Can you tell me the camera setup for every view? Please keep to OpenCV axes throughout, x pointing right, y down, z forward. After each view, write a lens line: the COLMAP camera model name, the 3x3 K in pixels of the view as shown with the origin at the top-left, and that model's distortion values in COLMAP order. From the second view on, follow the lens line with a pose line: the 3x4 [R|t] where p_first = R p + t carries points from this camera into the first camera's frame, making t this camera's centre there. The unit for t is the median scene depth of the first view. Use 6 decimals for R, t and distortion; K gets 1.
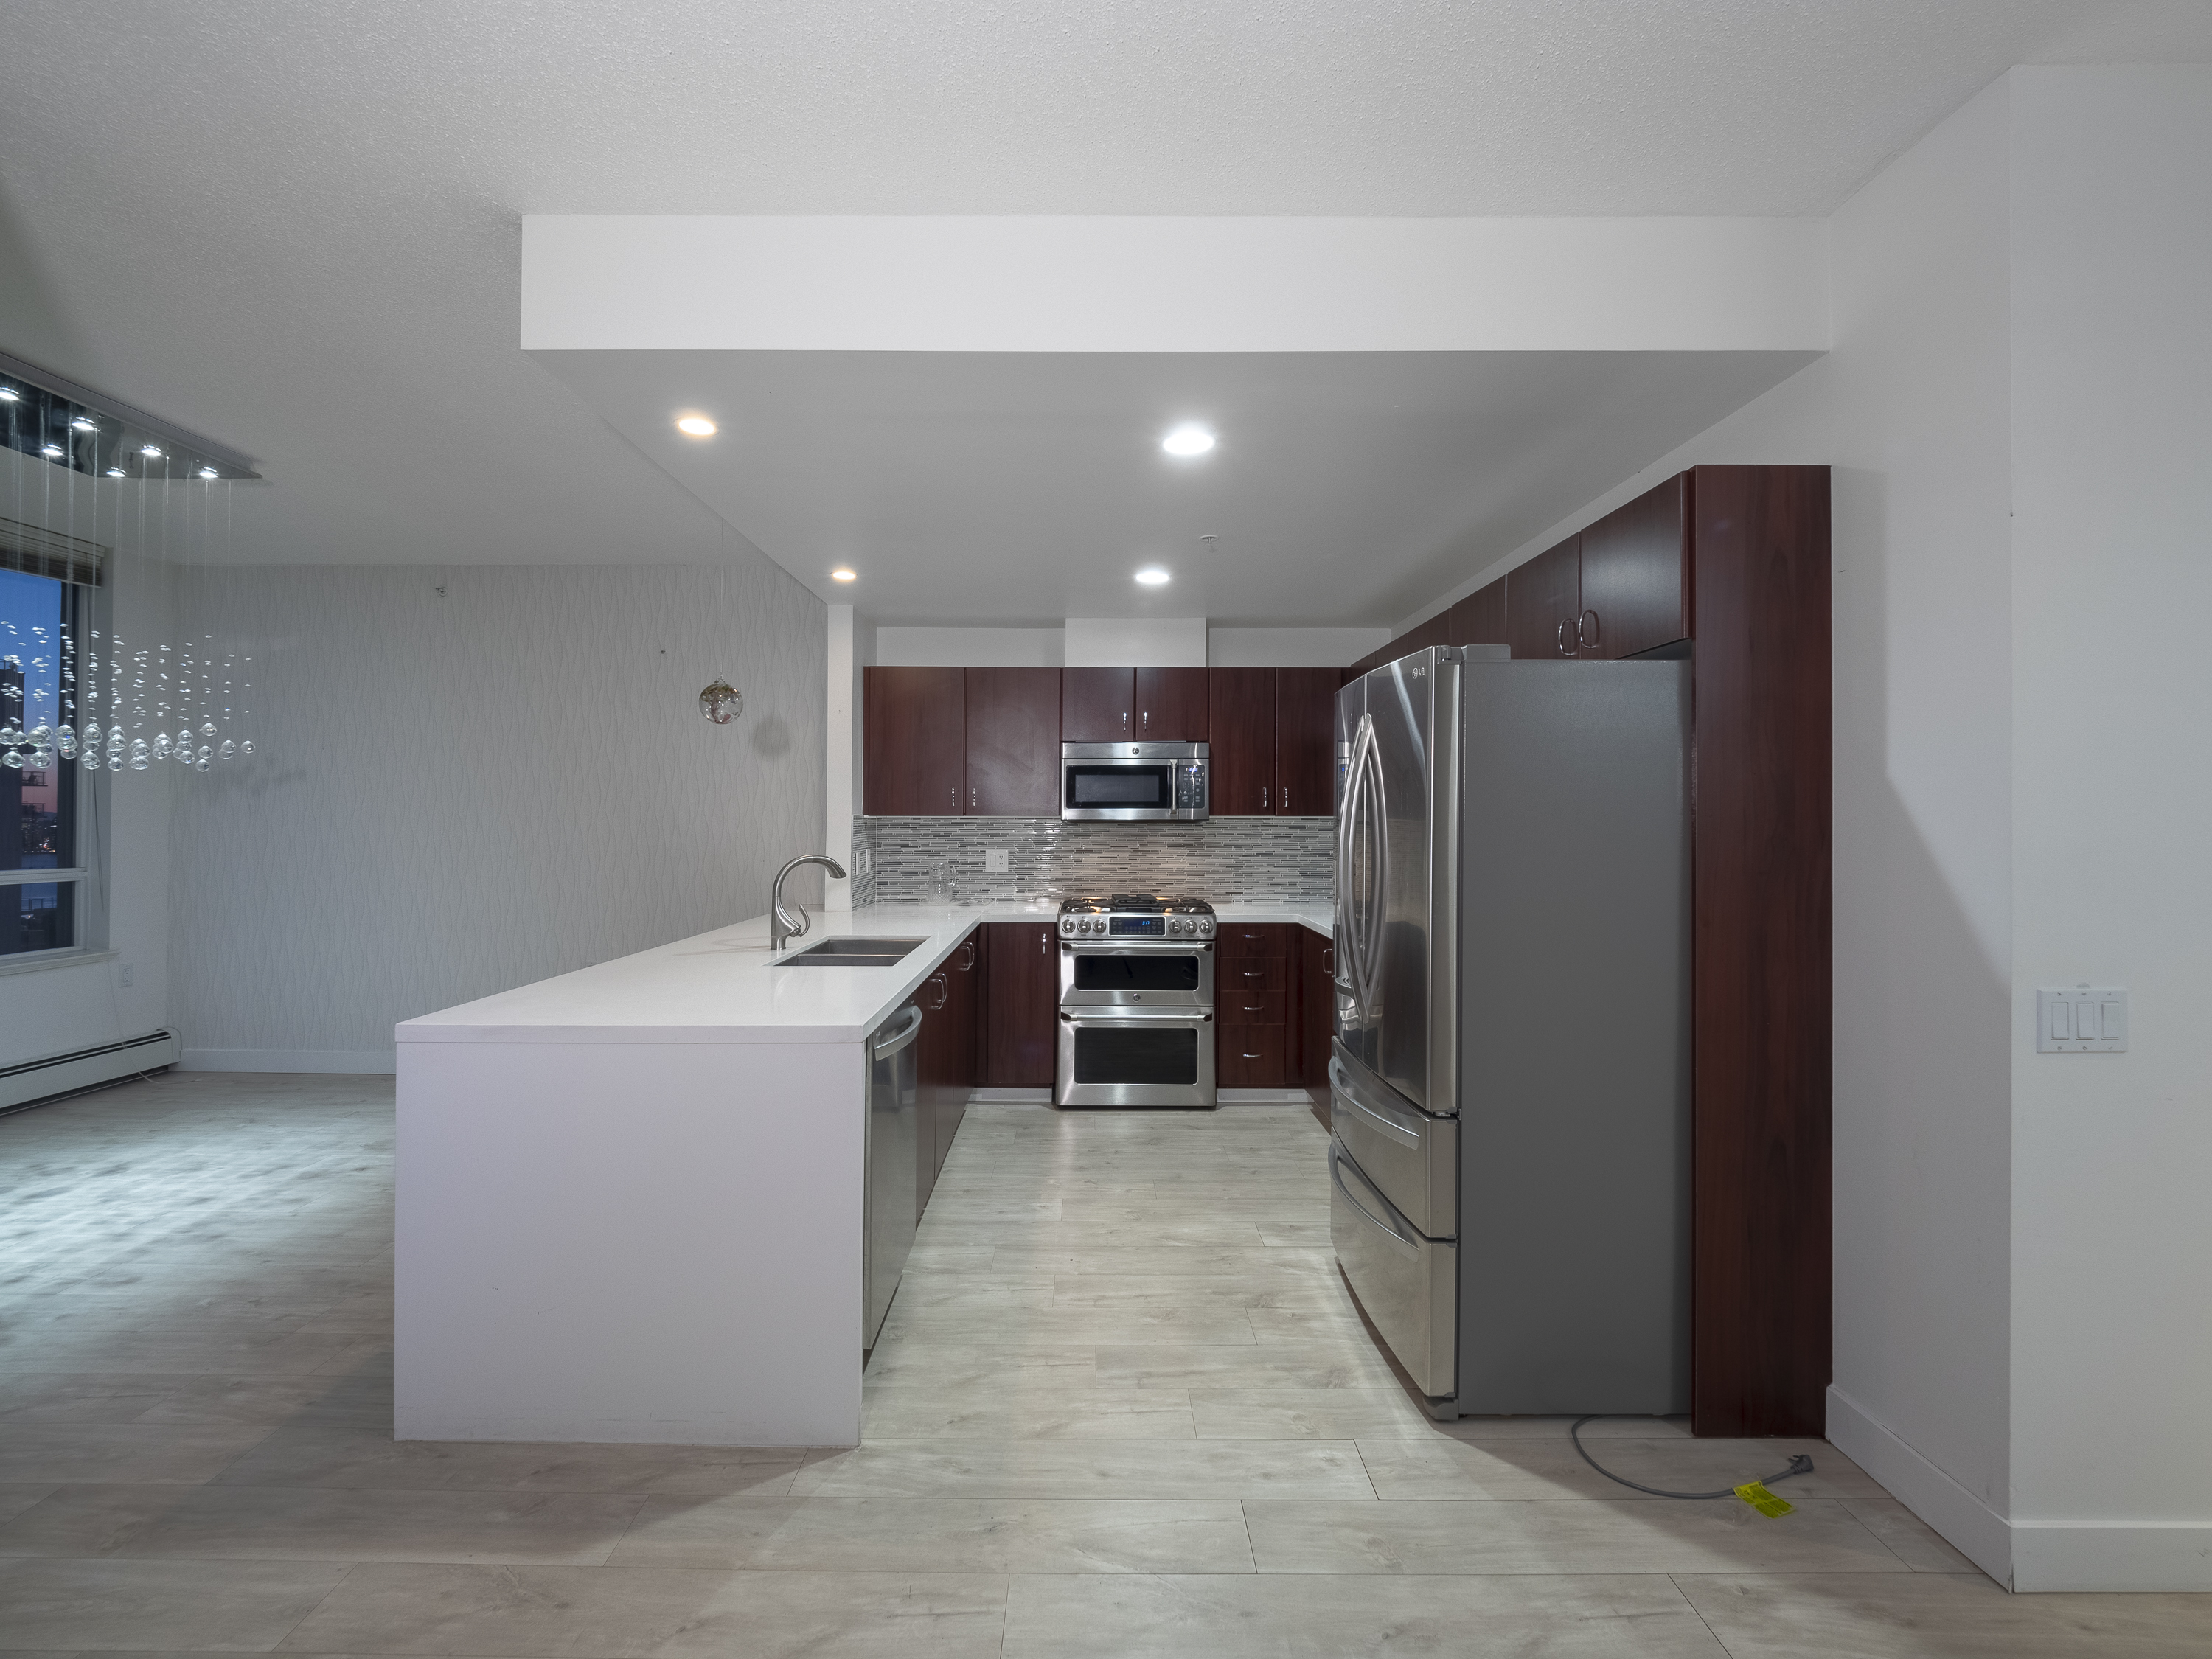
lens RADIAL K [[942.1, 0, 1084.3], [0, 942.1, 821.1], [0, 0, 1]] dist [-0.000769, -0.001283]
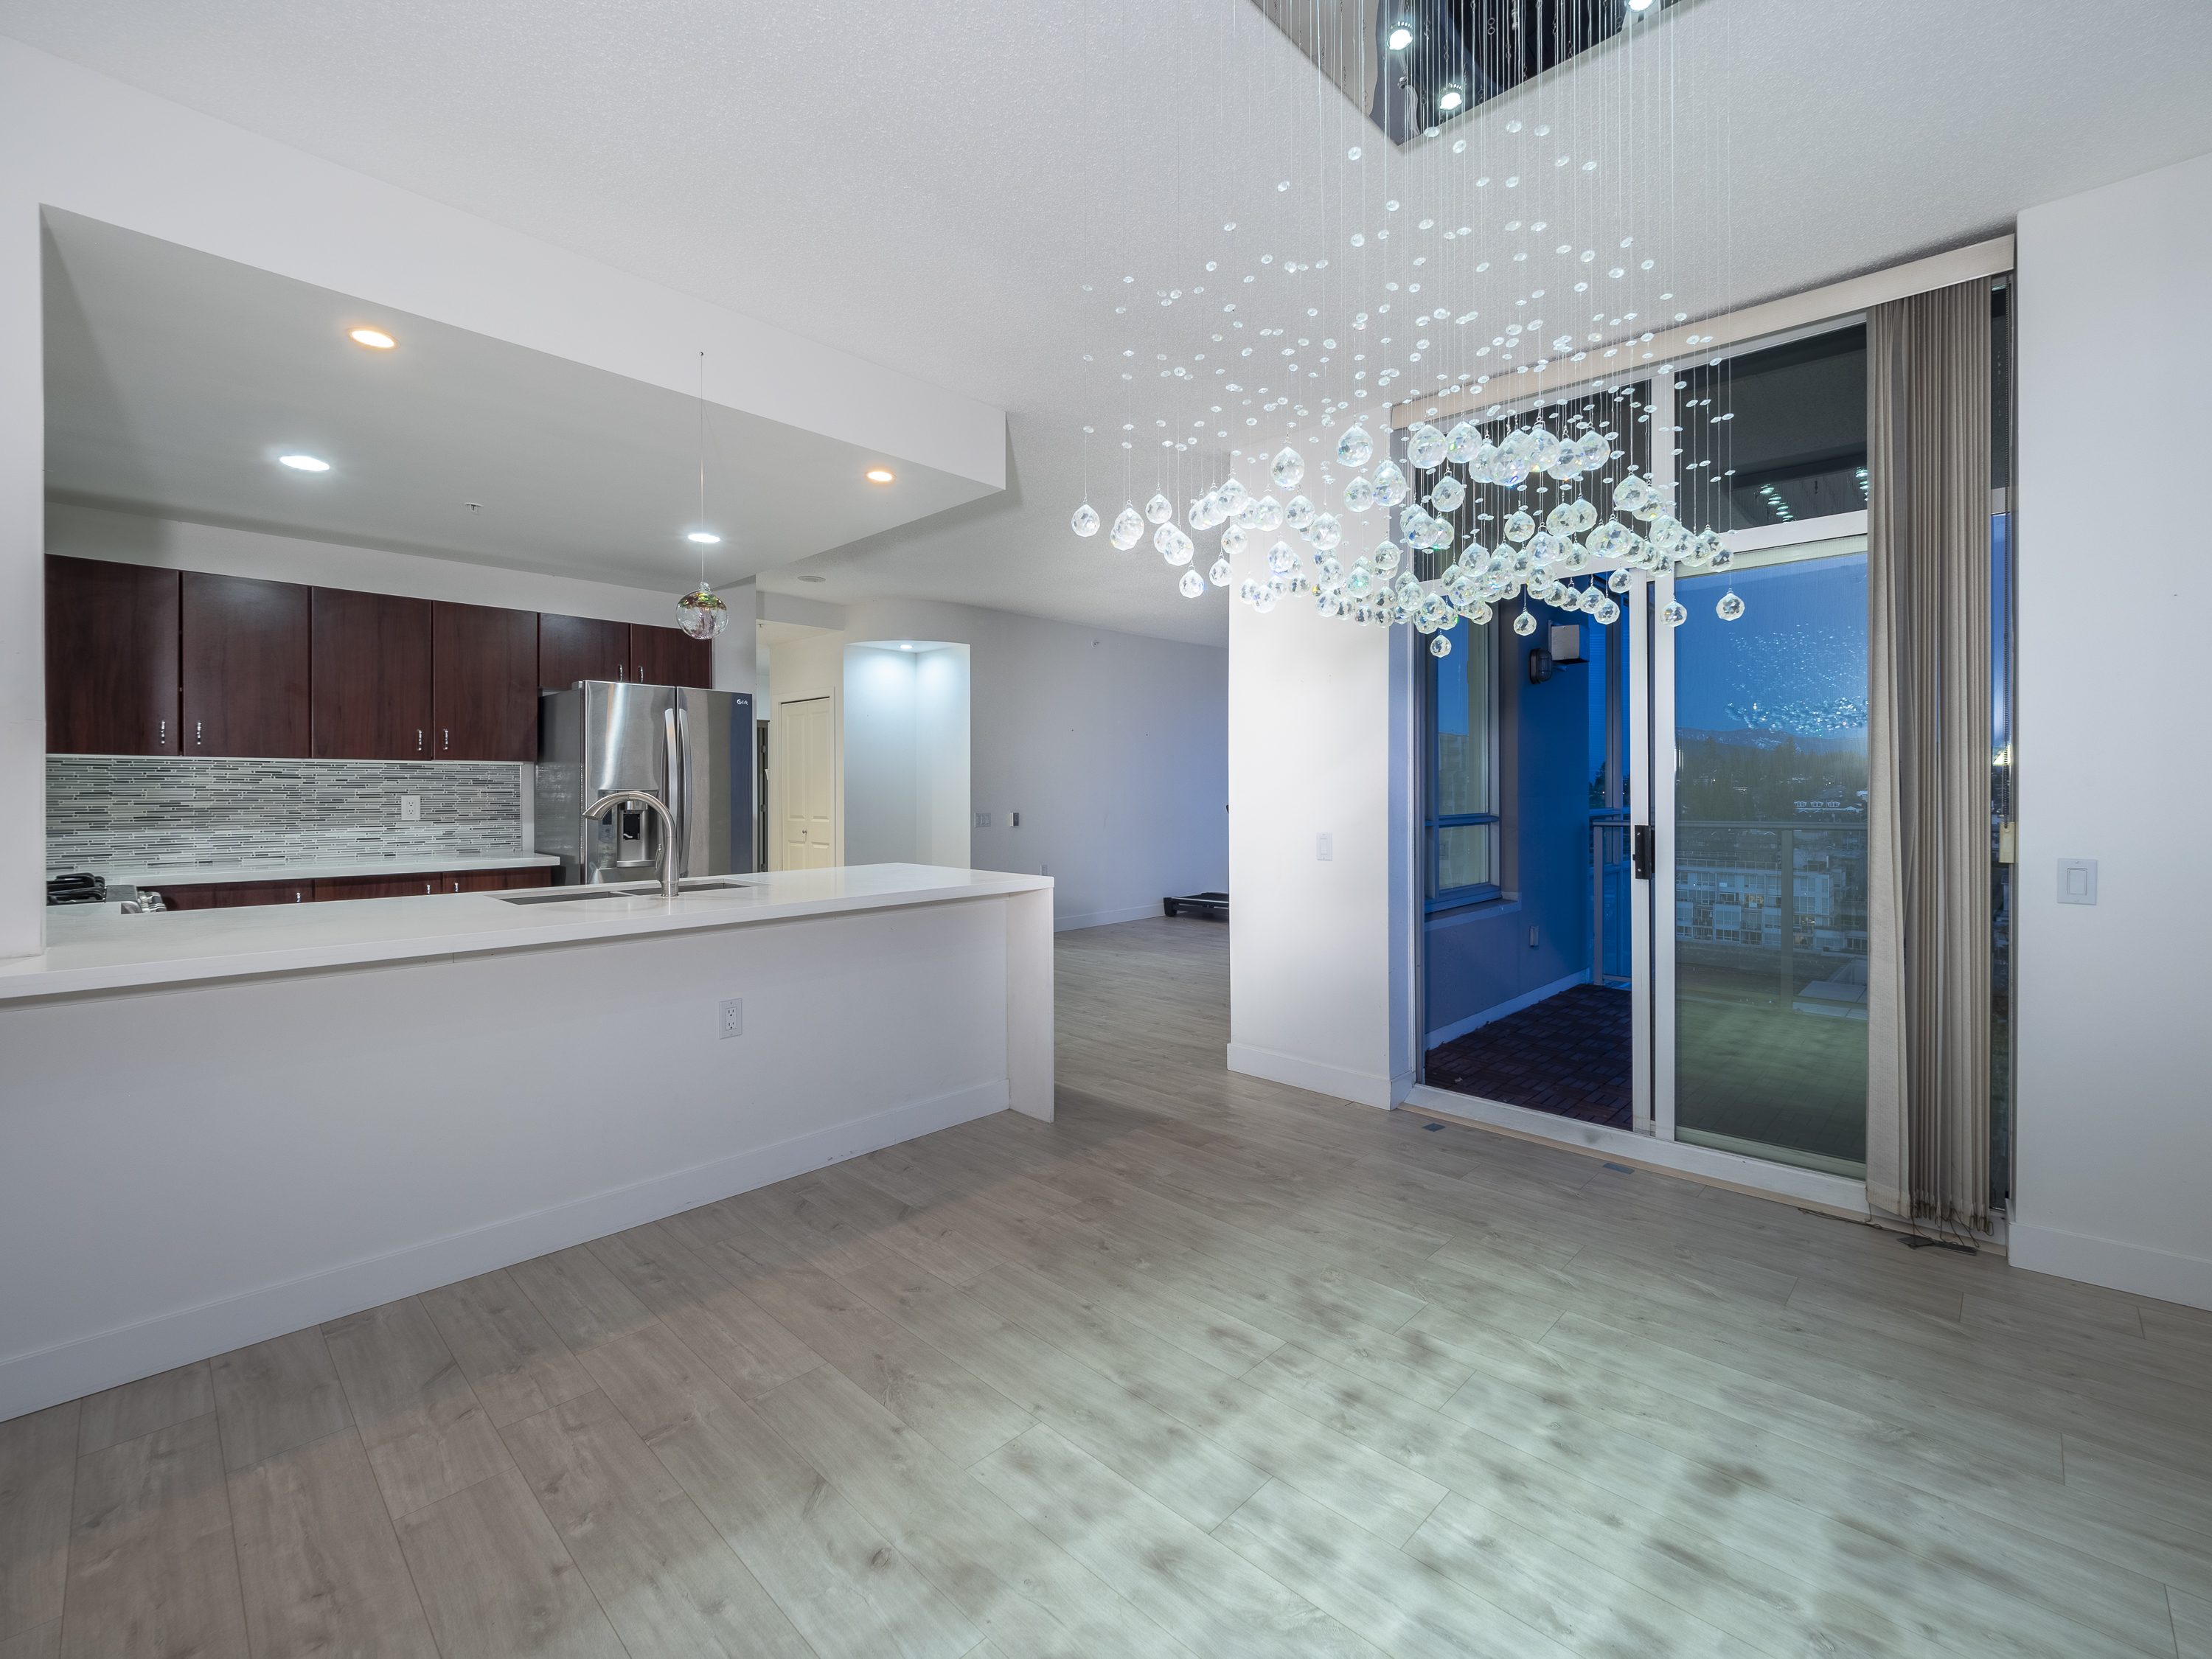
lens RADIAL K [[969.2, 0, 1126.3], [0, 969.2, 789.1], [0, 0, 1]] dist [-0.002188, 0.000529]
pose [[-0.736291, -0.003946, 0.676653, -1.098868], [-0.002670, 0.999992, 0.002927, 0.027819], [-0.676660, 0.000348, -0.736296, 1.201520]]
